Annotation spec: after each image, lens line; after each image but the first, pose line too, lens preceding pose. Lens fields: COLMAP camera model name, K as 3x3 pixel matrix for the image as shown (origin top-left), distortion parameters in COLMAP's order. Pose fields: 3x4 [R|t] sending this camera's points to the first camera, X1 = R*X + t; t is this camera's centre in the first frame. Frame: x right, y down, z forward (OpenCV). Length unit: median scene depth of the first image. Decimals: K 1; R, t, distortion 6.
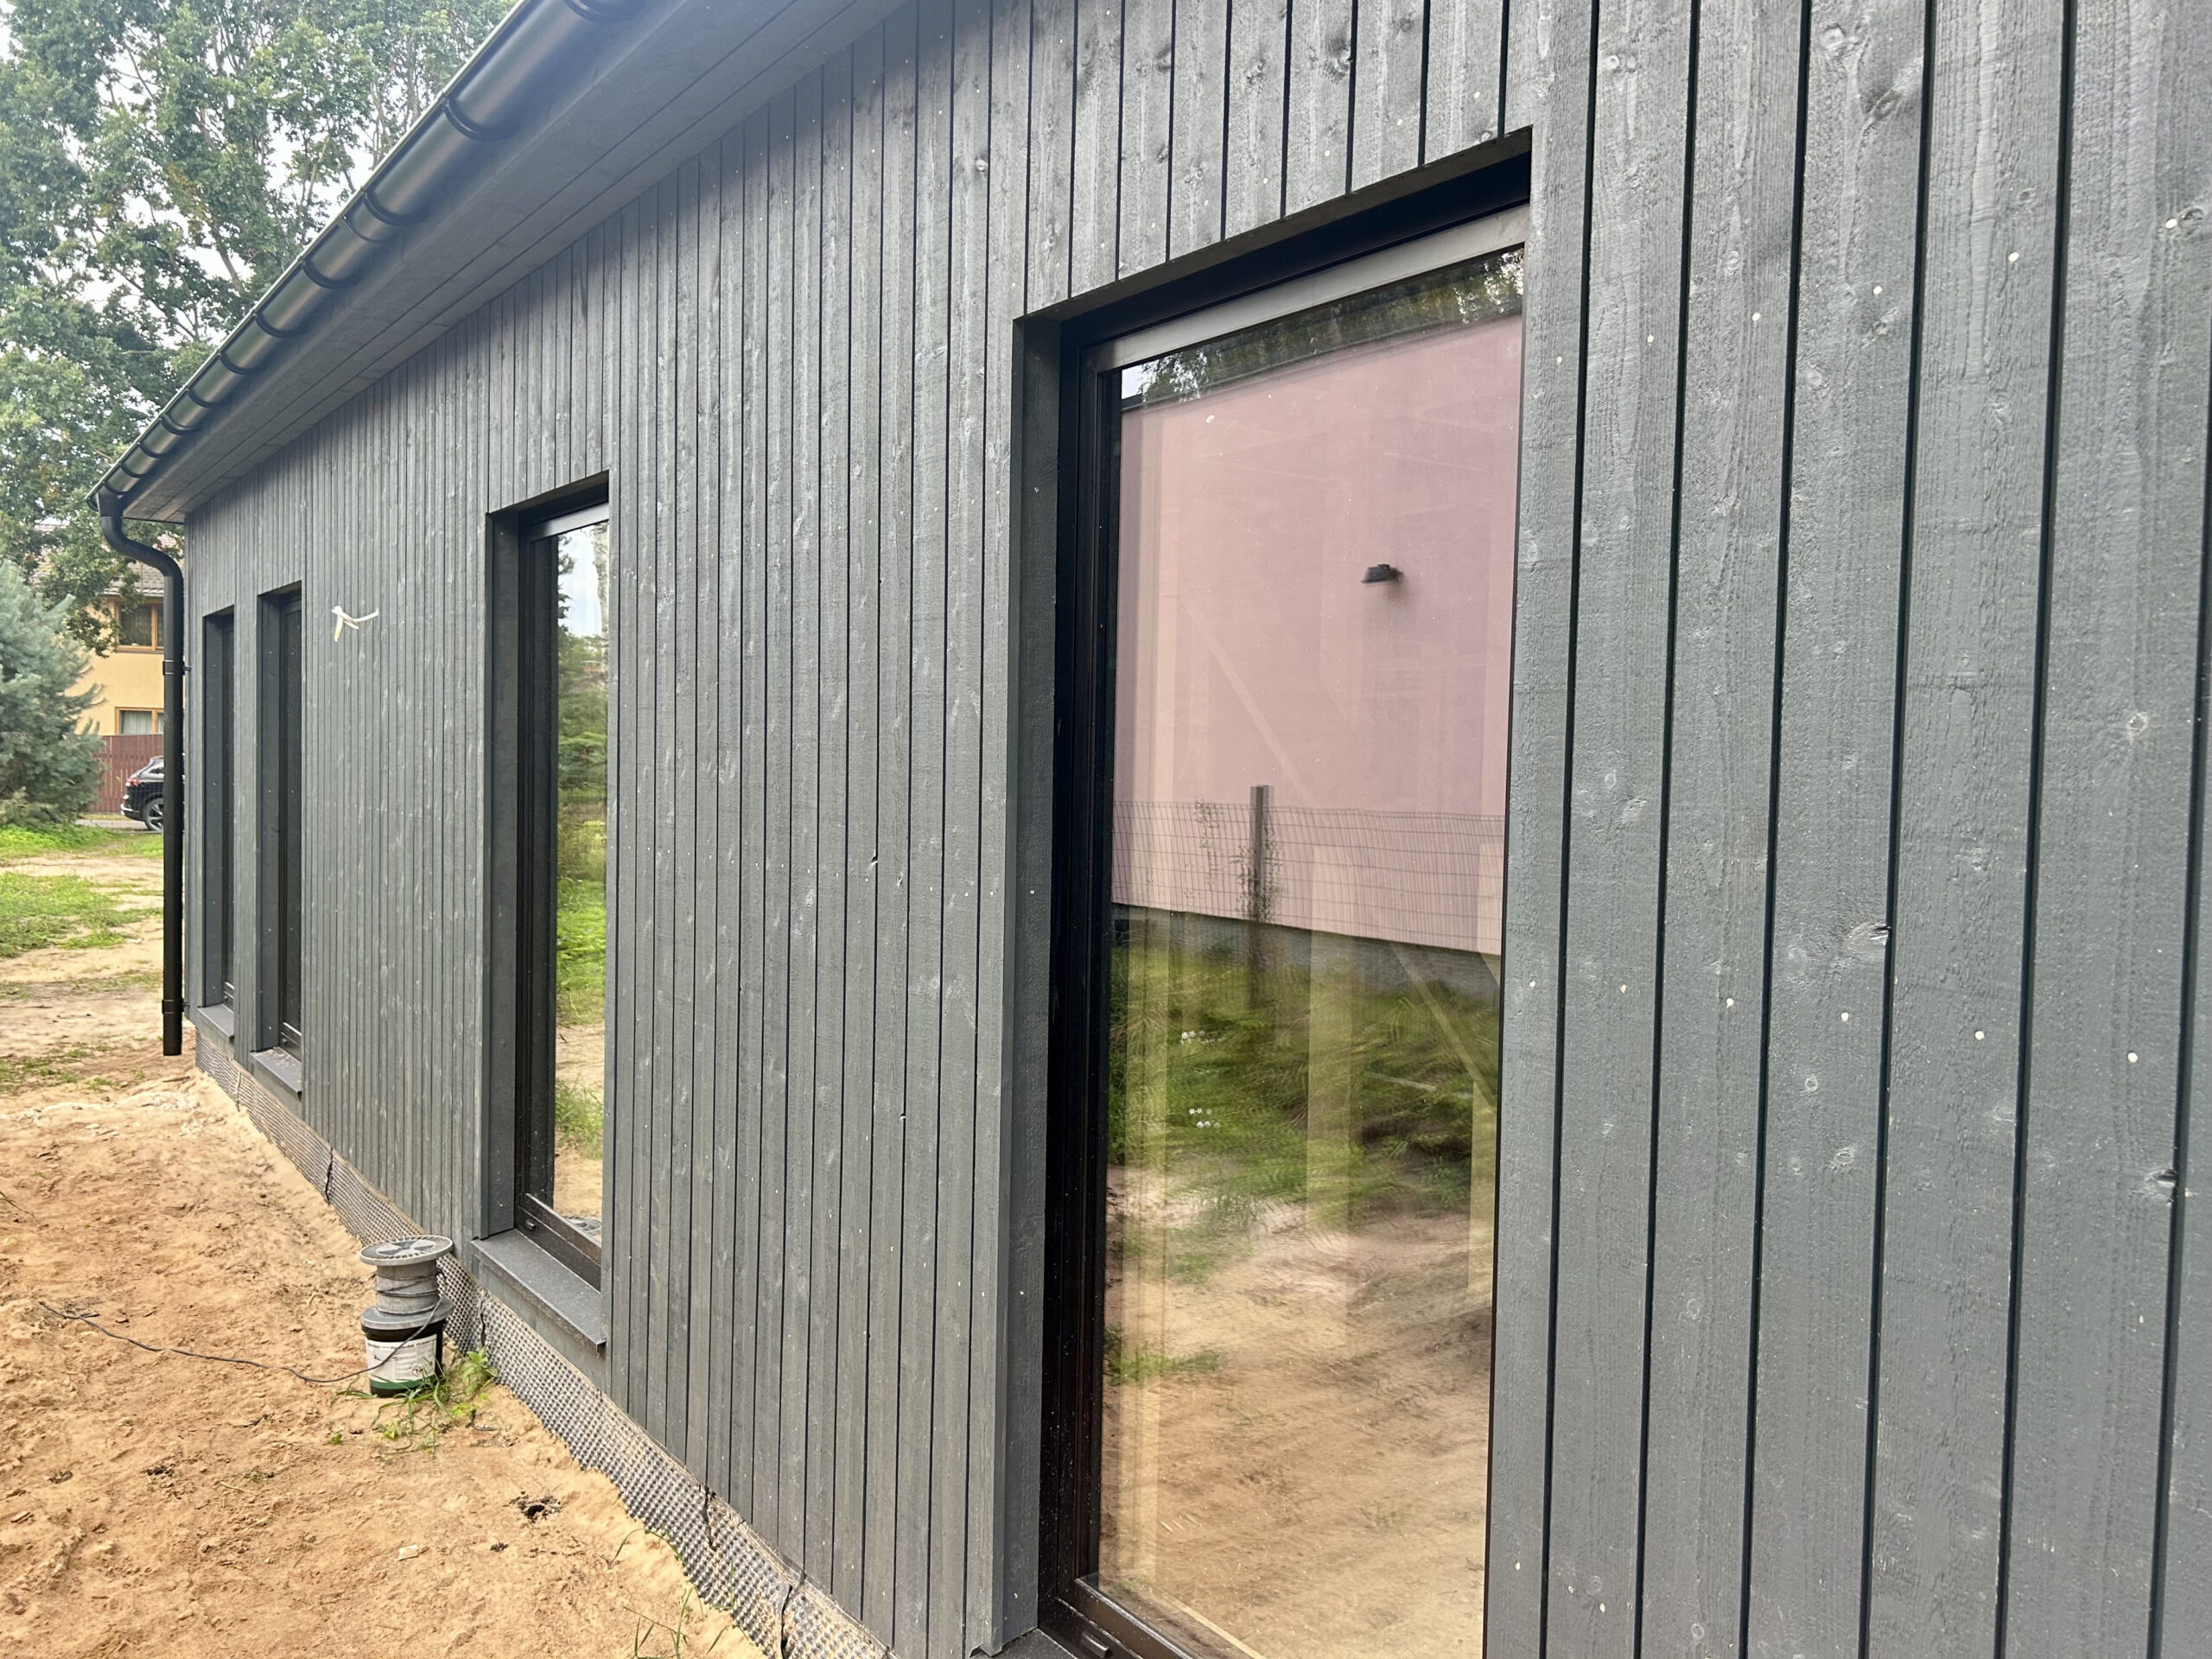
lens RADIAL K [[1661.5, 0, 1106.0], [0, 1661.5, 829.5], [0, 0, 1]] dist [0.064094, -0.071941]
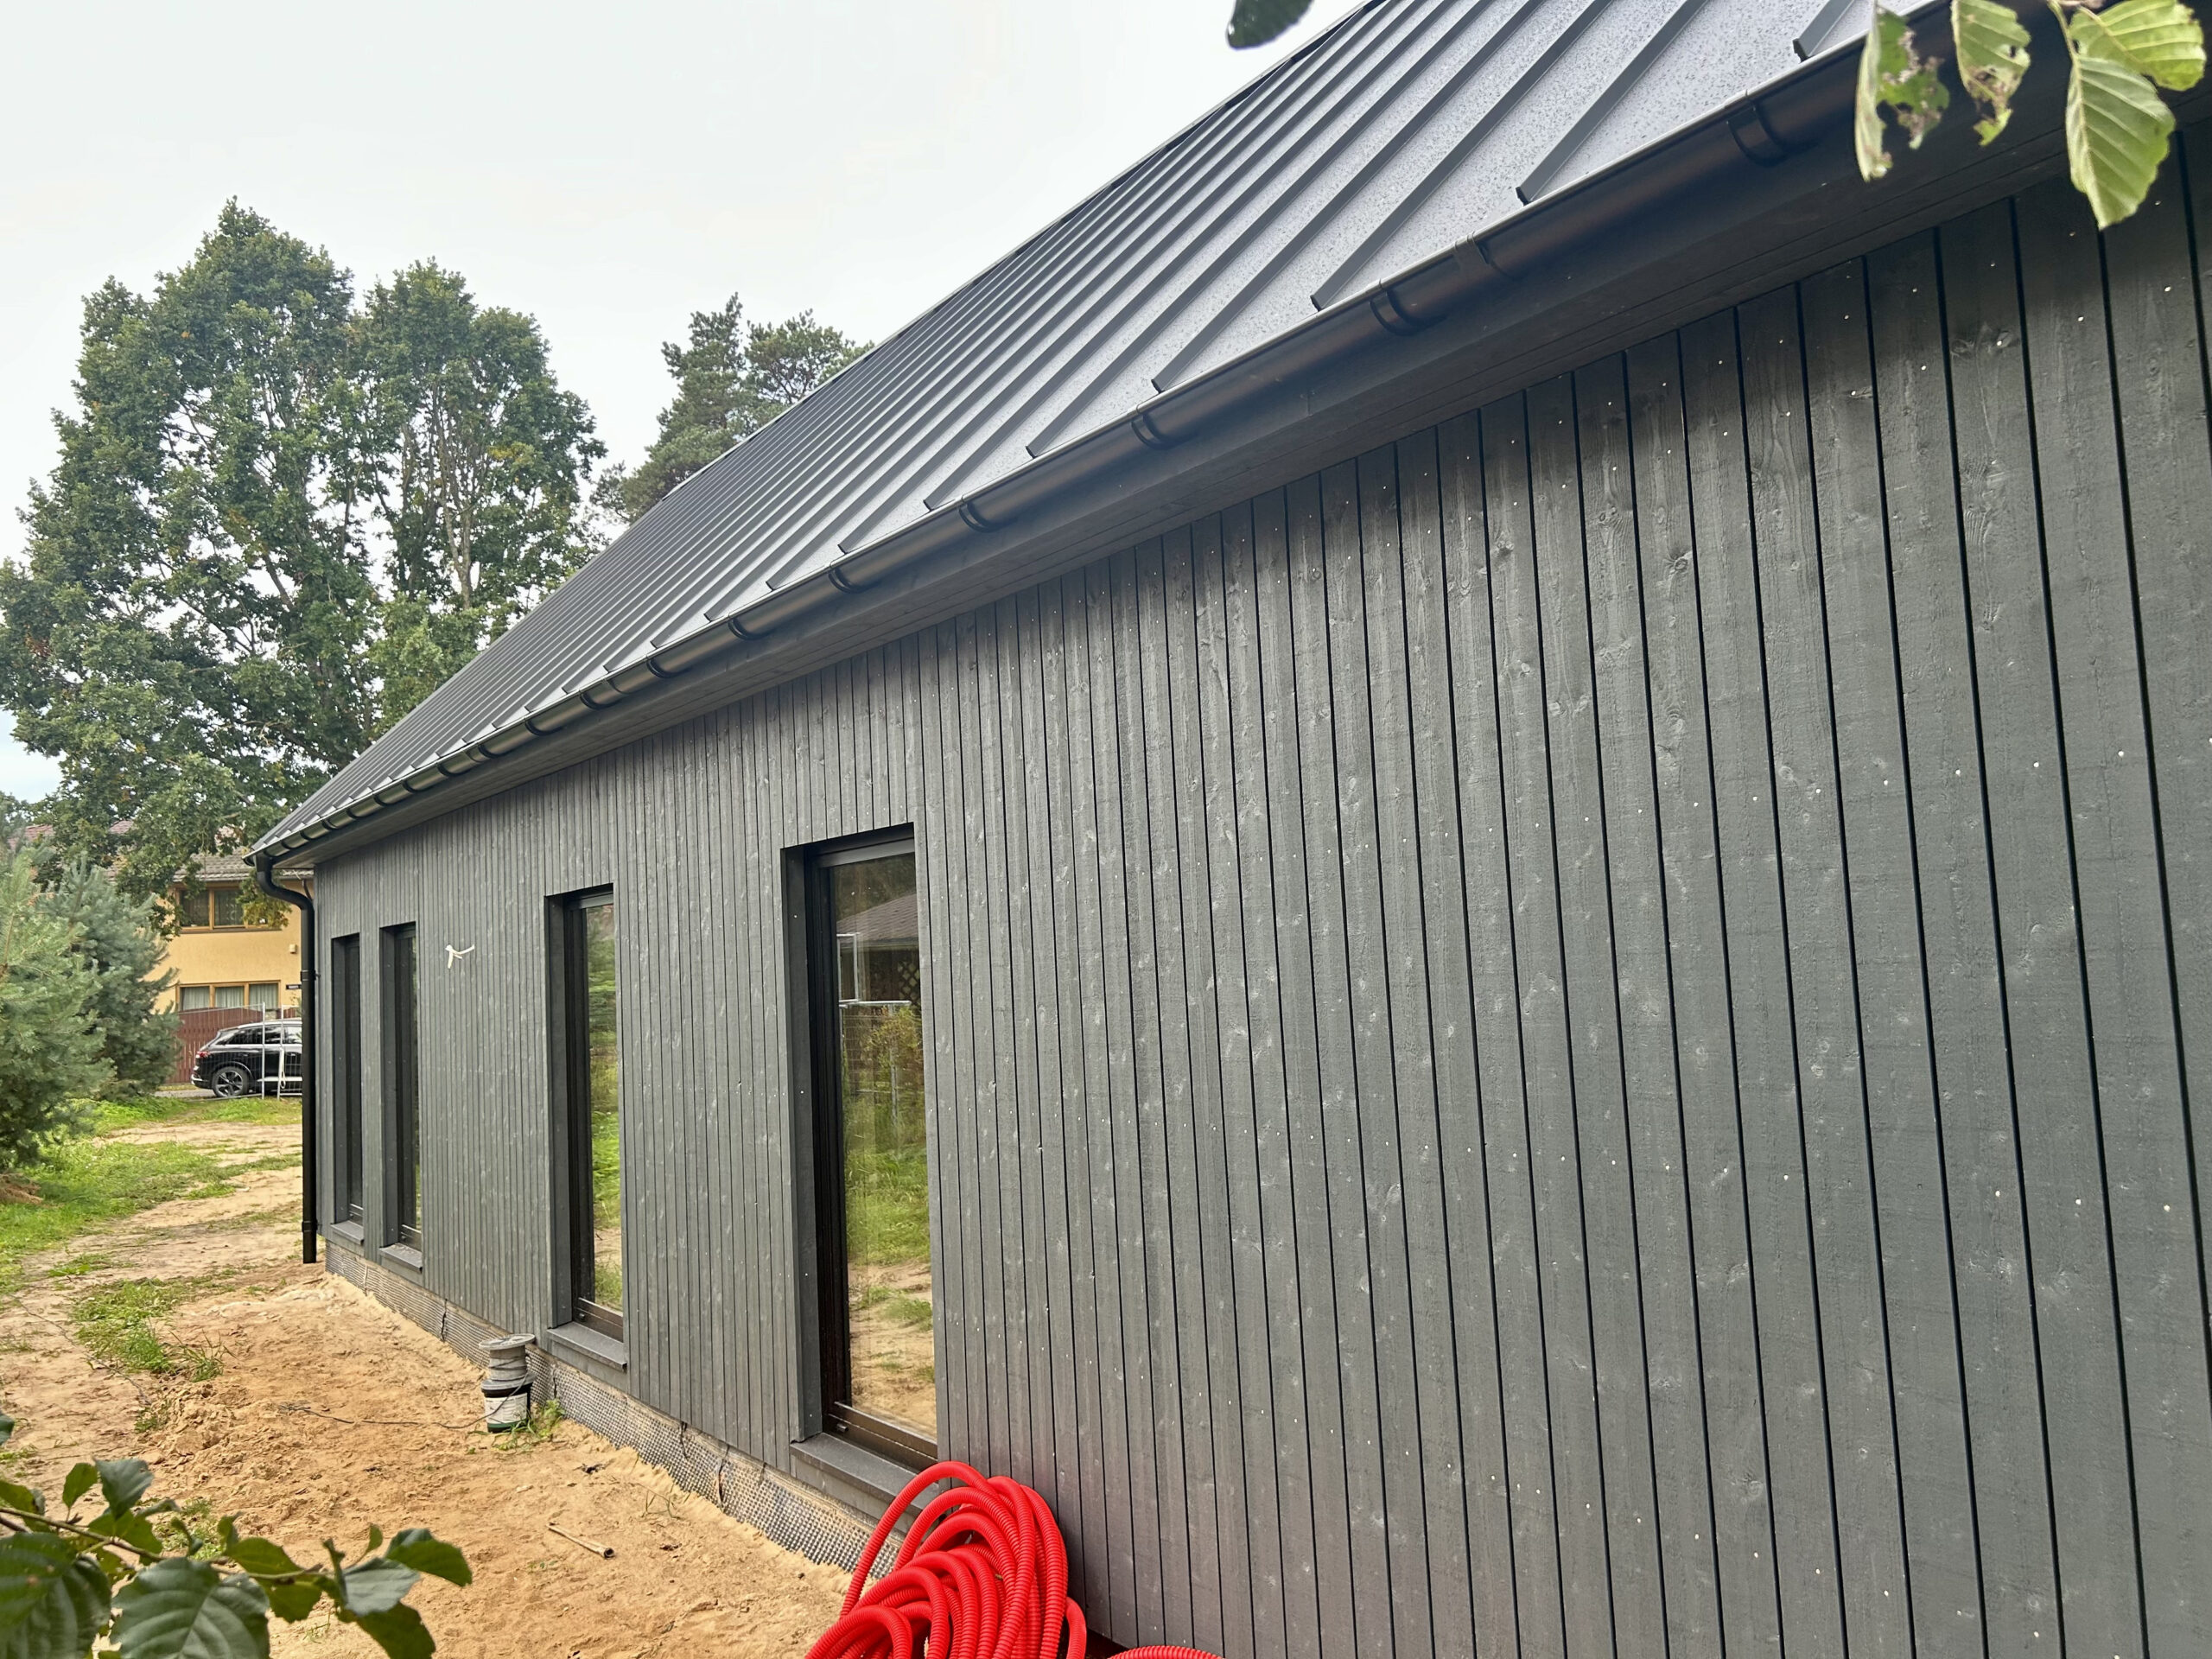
lens RADIAL K [[1661.5, 0, 1106.0], [0, 1661.5, 829.5], [0, 0, 1]] dist [0.064094, -0.071941]
pose [[0.997386, -0.071782, -0.008277, 0.215793], [0.070300, 0.990458, -0.118534, -0.010019], [0.016707, 0.117642, 0.992916, -0.674761]]
